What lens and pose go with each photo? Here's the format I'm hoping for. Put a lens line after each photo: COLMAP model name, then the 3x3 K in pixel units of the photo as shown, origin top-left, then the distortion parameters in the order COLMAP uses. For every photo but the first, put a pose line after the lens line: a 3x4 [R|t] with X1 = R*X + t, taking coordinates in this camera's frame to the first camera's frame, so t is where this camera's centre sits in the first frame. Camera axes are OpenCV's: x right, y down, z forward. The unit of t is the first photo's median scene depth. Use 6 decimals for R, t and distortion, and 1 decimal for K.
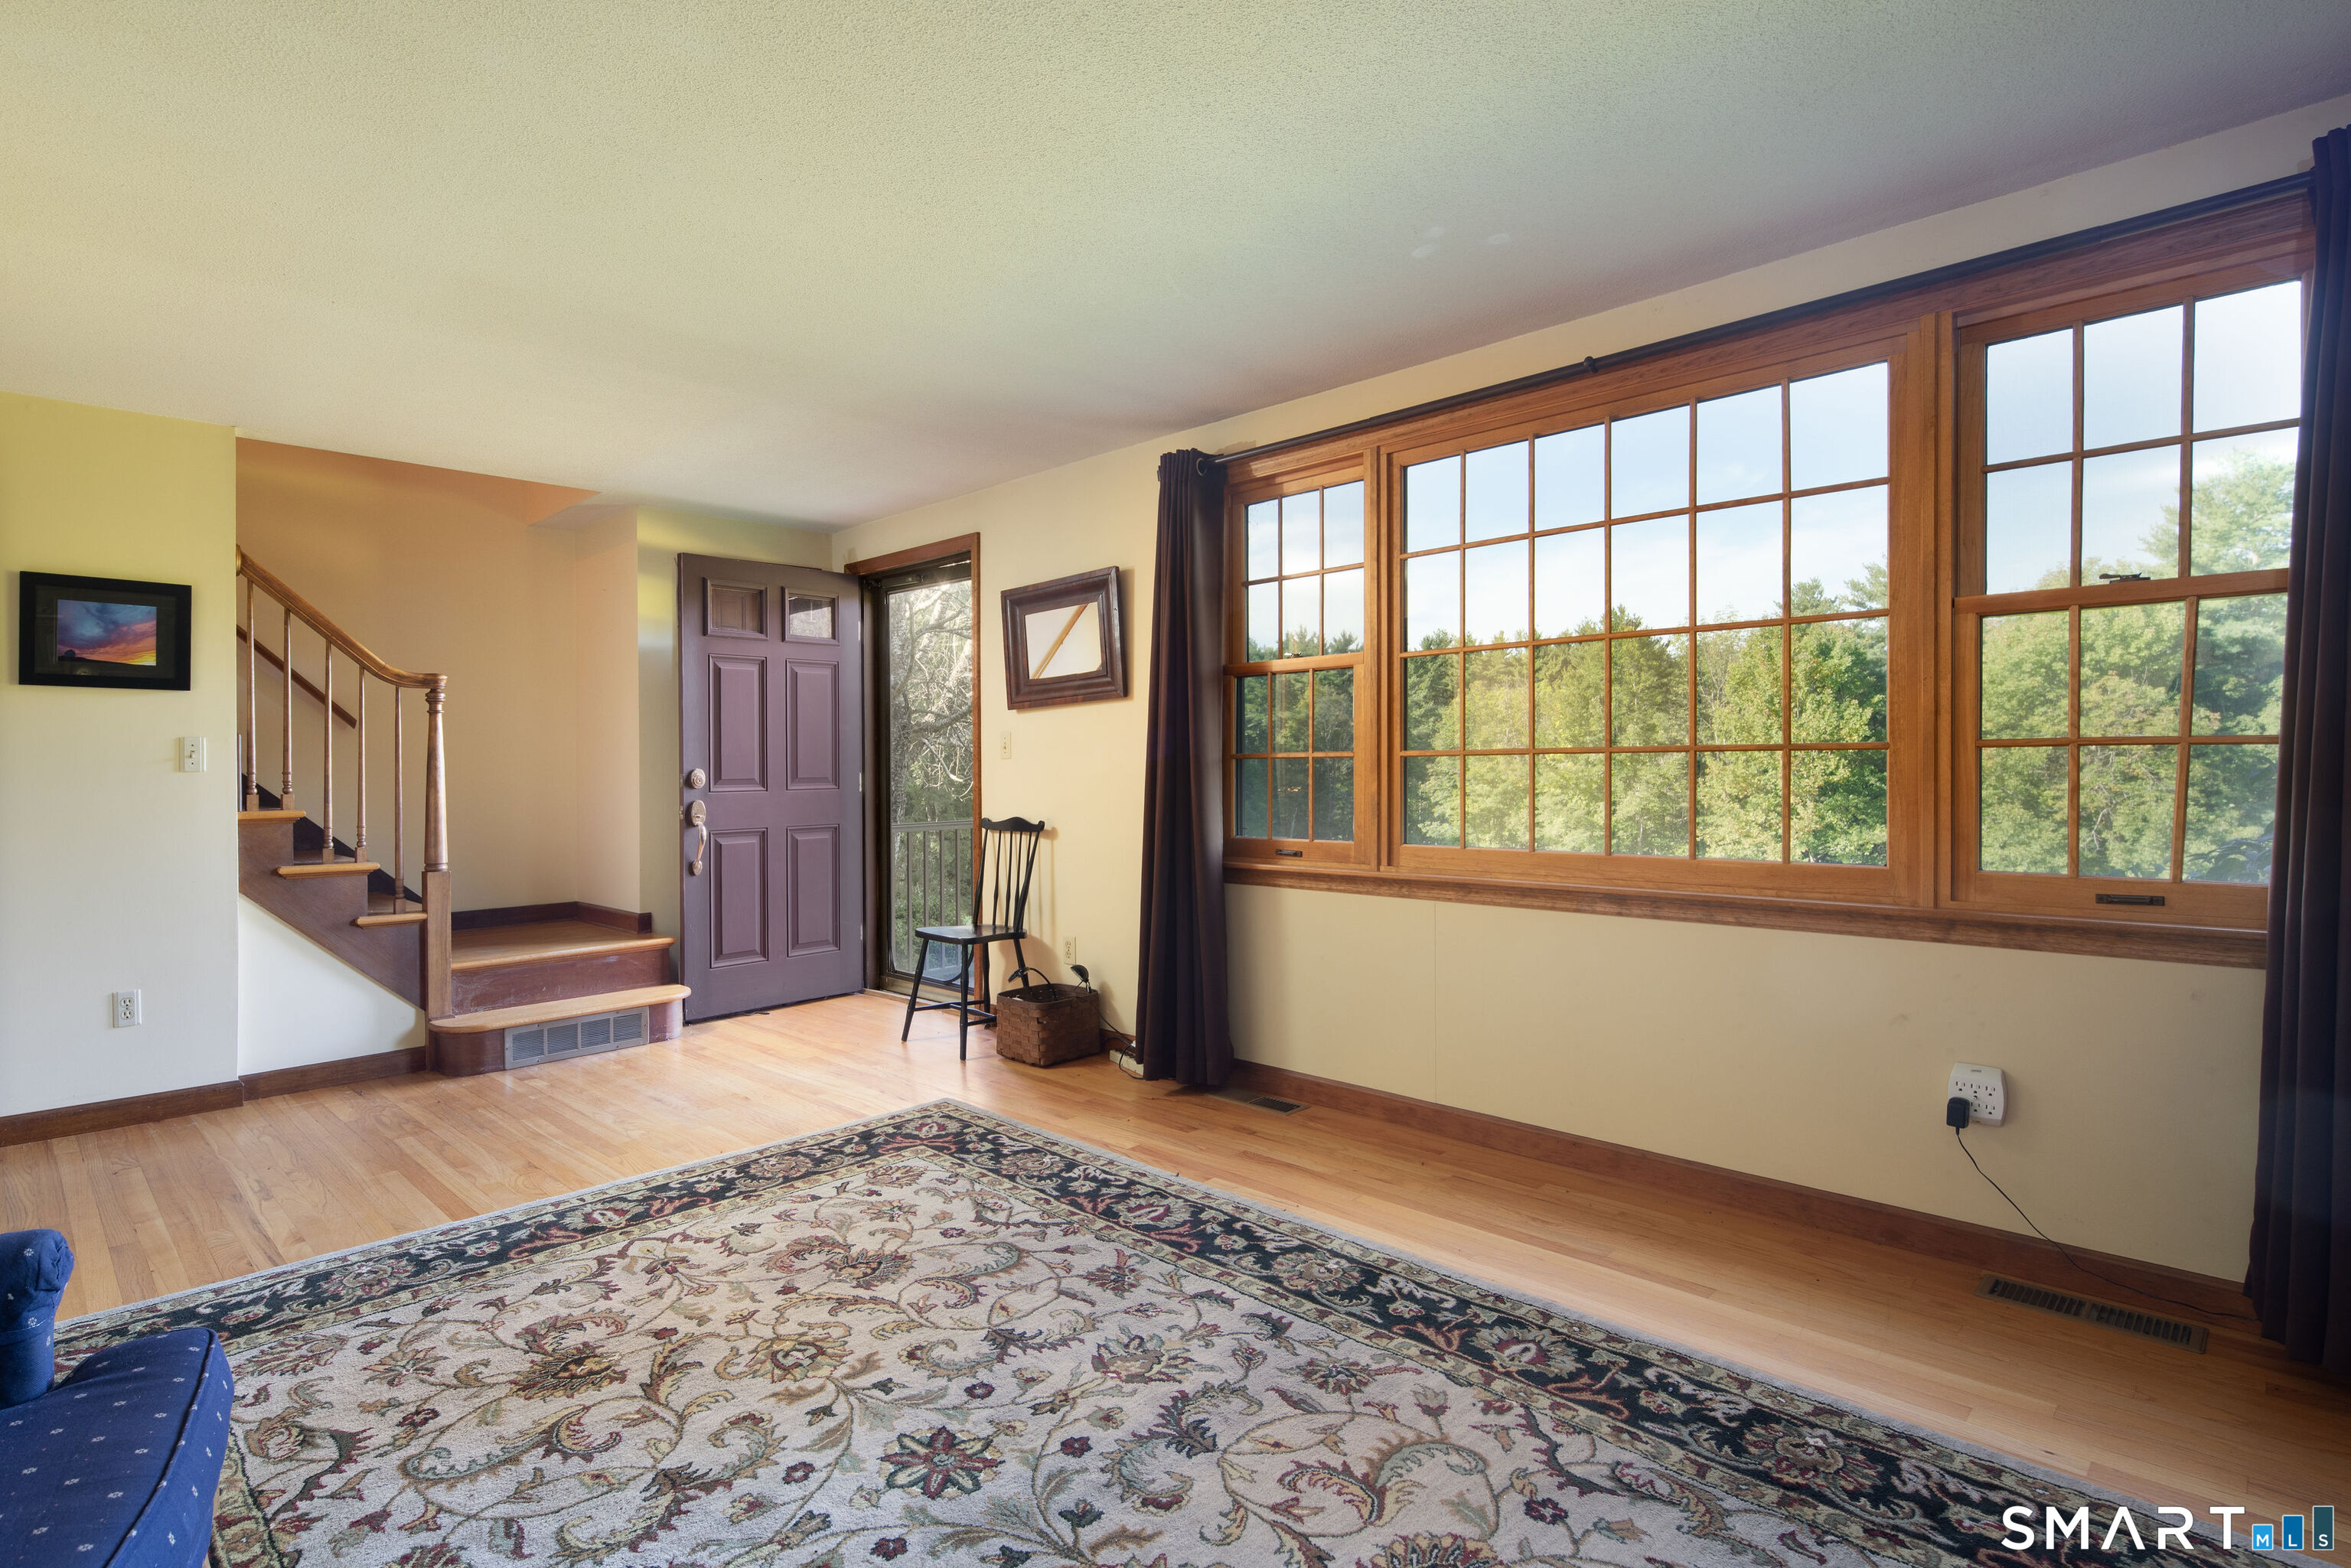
lens RADIAL K [[1160.4, 0, 1058.8], [0, 1160.4, 774.2], [0, 0, 1]] dist [0.001791, -0.000318]
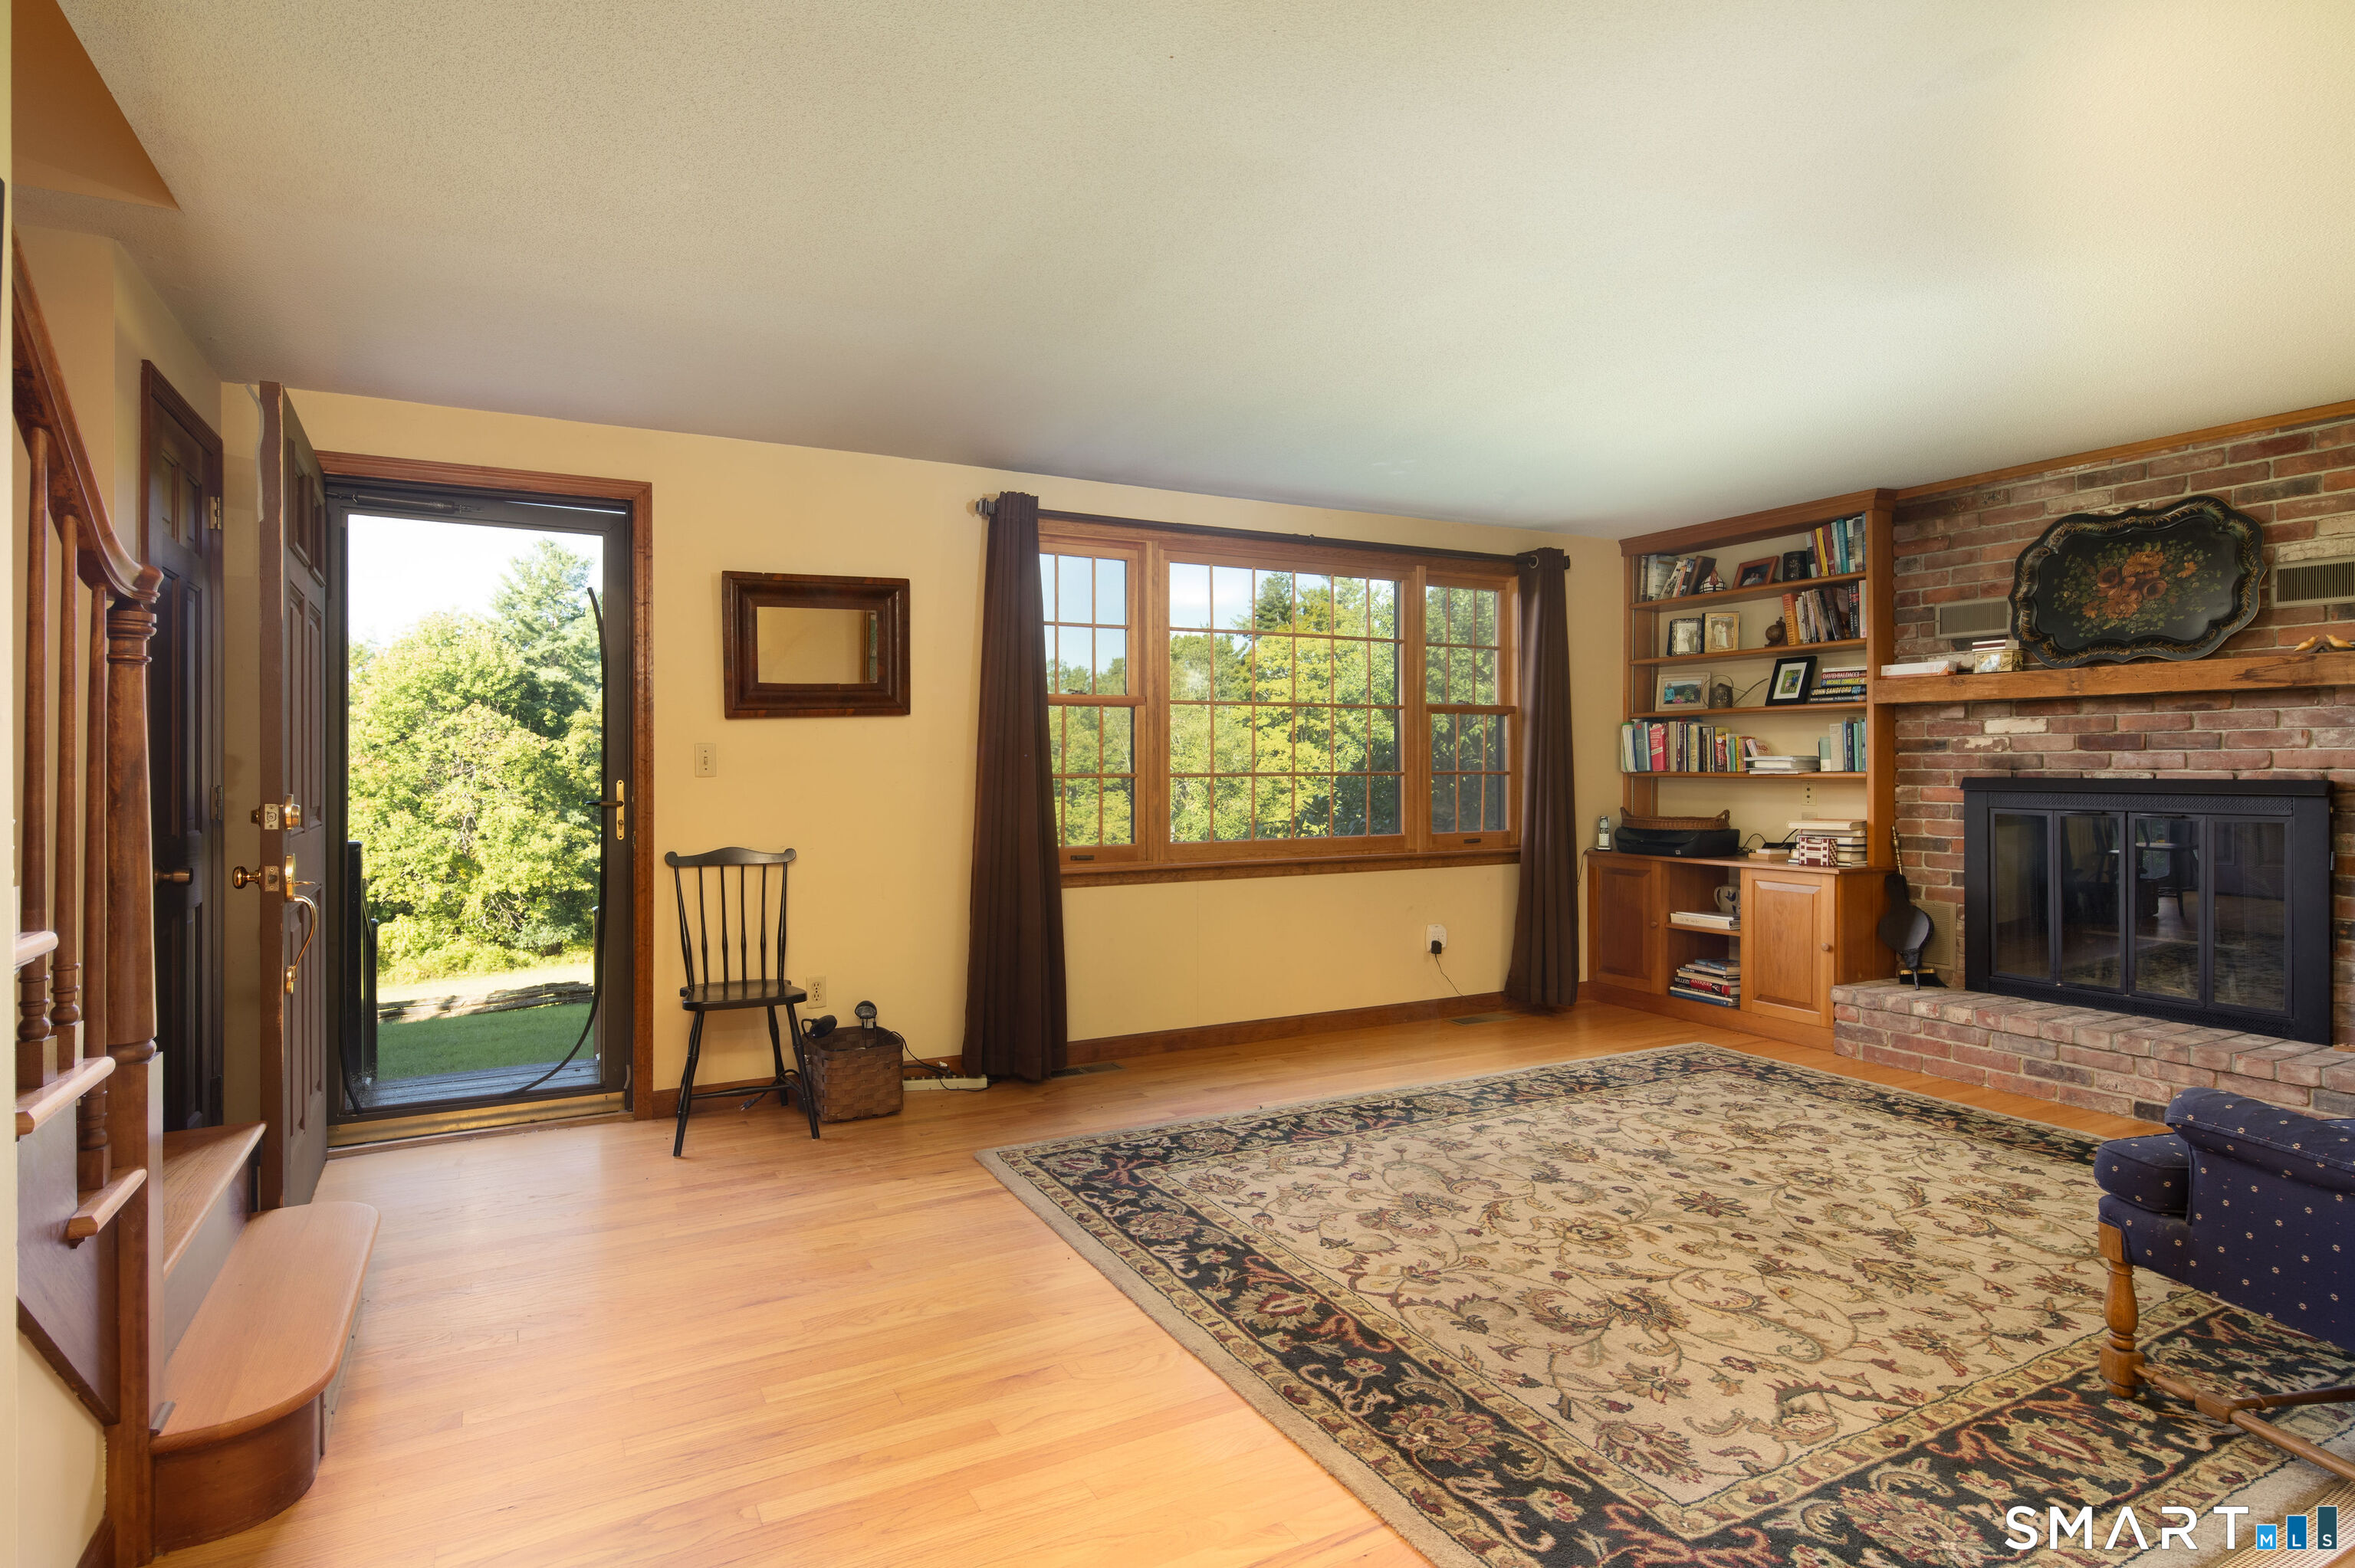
lens RADIAL K [[1162.3, 0, 1060.6], [0, 1162.3, 774.1], [0, 0, 1]] dist [0.001791, -0.000318]
pose [[0.298225, 0.003061, 0.954491, -1.252921], [0.006058, 0.999969, -0.005100, -0.015659], [-0.954477, 0.007304, 0.298197, 0.878506]]
